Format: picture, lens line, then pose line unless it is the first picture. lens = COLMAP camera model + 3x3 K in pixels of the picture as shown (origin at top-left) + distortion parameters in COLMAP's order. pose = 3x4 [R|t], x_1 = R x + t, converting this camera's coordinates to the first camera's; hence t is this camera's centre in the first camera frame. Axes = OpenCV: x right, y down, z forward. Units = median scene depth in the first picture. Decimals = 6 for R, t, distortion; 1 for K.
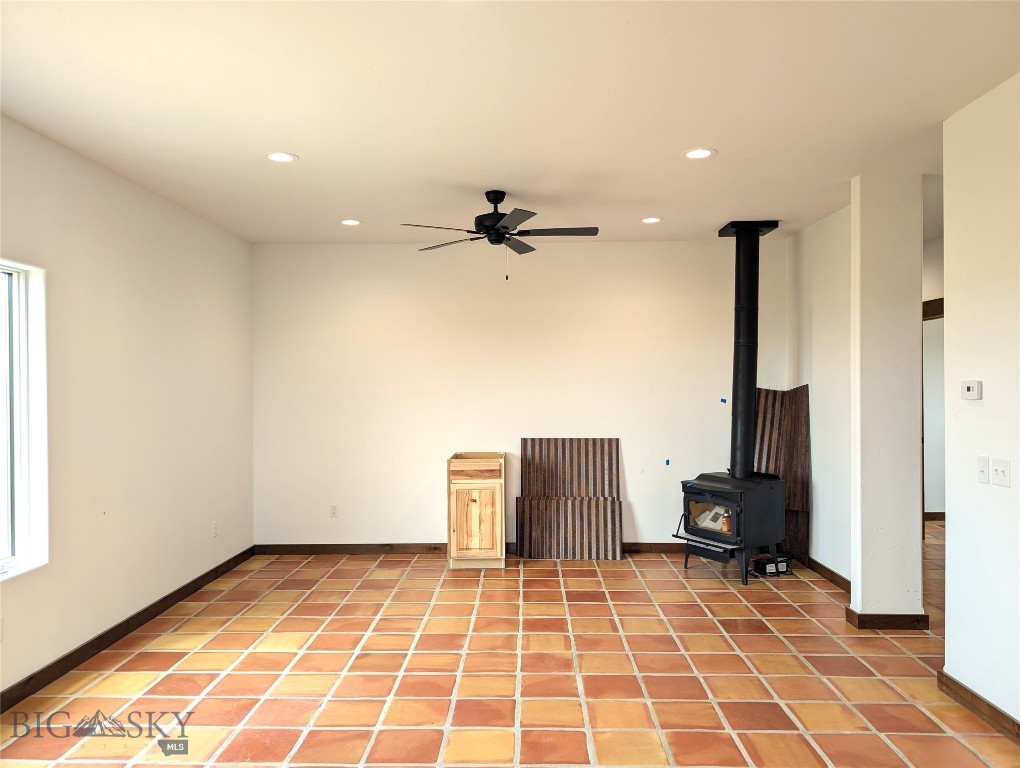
lens RADIAL K [[732.1, 0, 517.8], [0, 732.1, 384.0], [0, 0, 1]] dist [0.022975, -0.019393]
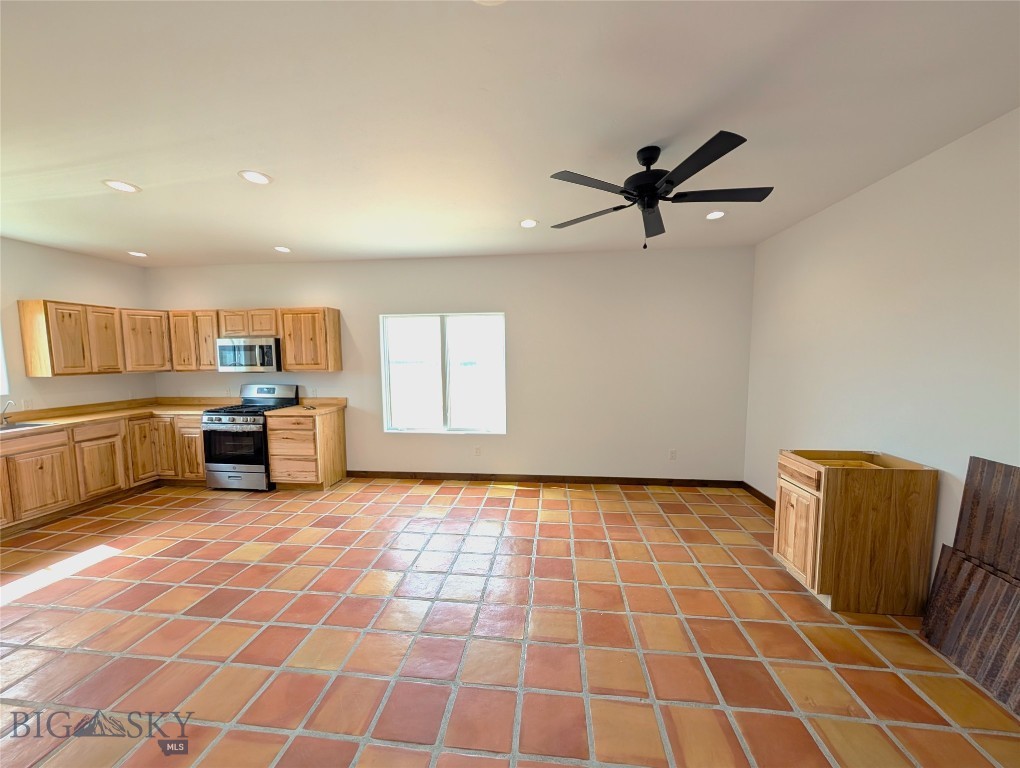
lens RADIAL K [[386.8, 0, 508.6], [0, 386.8, 389.6], [0, 0, 1]] dist [0.000255, 0.000574]
pose [[-0.100725, 0.096541, -0.990219, 0.459634], [0.010398, 0.995329, 0.095982, -0.020398], [0.994860, -0.000629, -0.101259, 0.839575]]
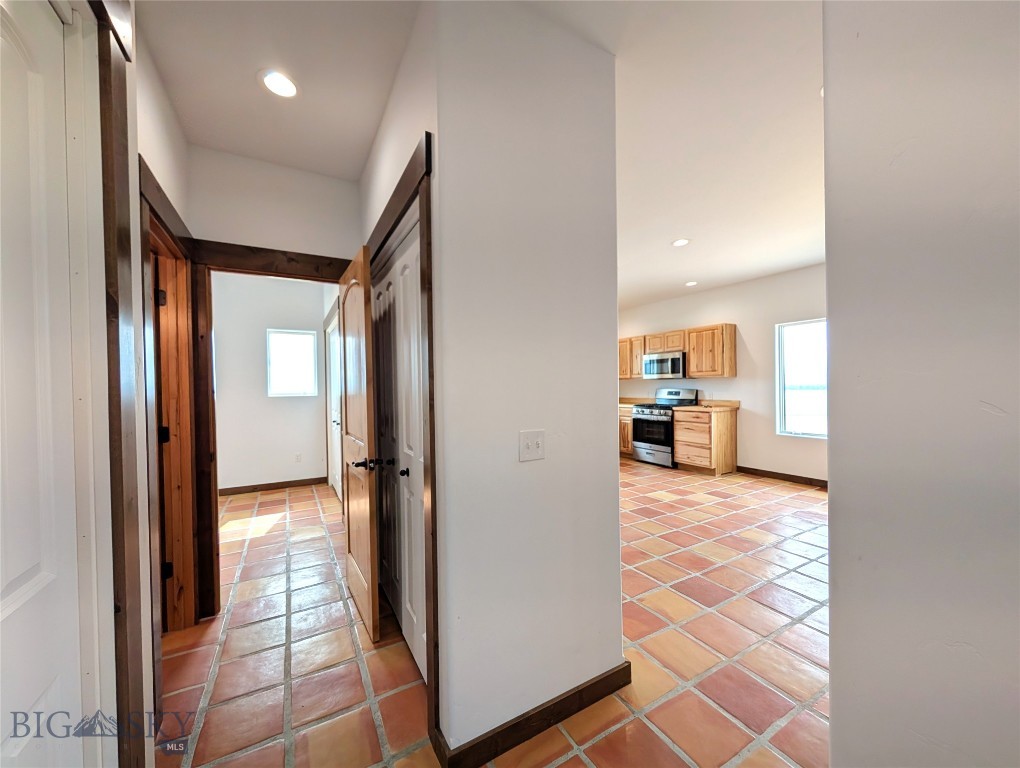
lens RADIAL K [[386.8, 0, 507.6], [0, 386.8, 390.3], [0, 0, 1]] dist [0.000255, 0.000574]
pose [[-0.864358, 0.030292, -0.501963, 0.670556], [0.024862, 0.999538, 0.017508, 0.024871], [0.502262, 0.002653, -0.864712, 0.961109]]
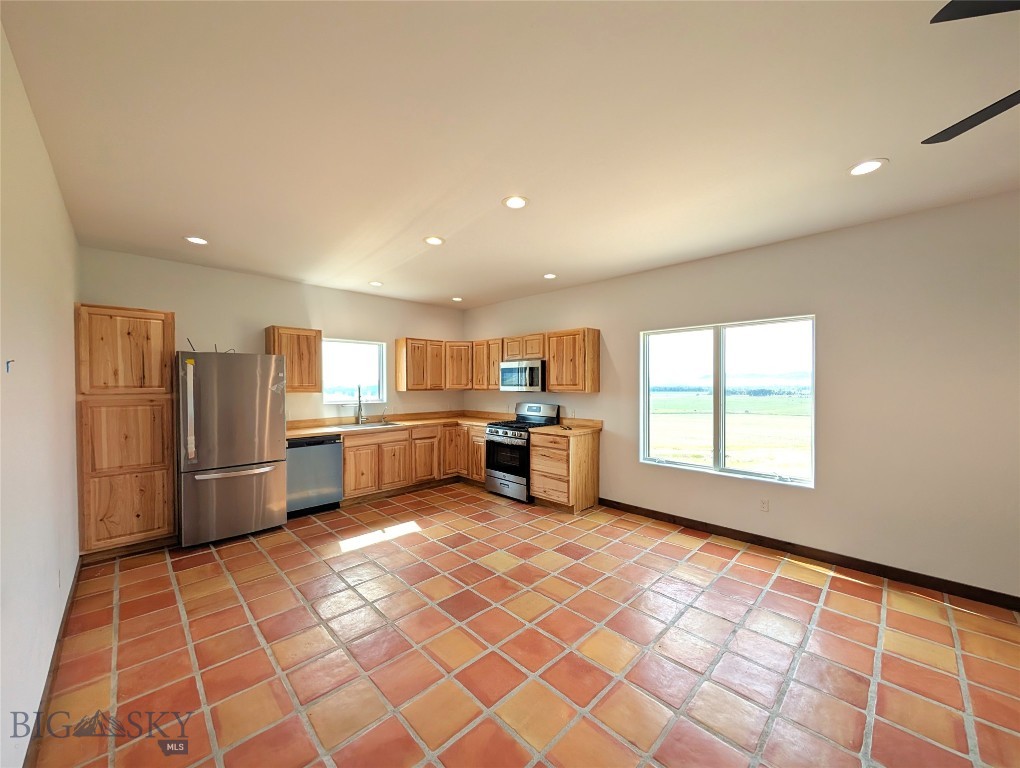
lens RADIAL K [[386.8, 0, 508.2], [0, 386.8, 389.8], [0, 0, 1]] dist [0.000255, 0.000574]
pose [[-0.704190, 0.020131, -0.709726, 0.354513], [0.007623, 0.999755, 0.020794, -0.005539], [0.709971, 0.009233, -0.704171, 0.828589]]
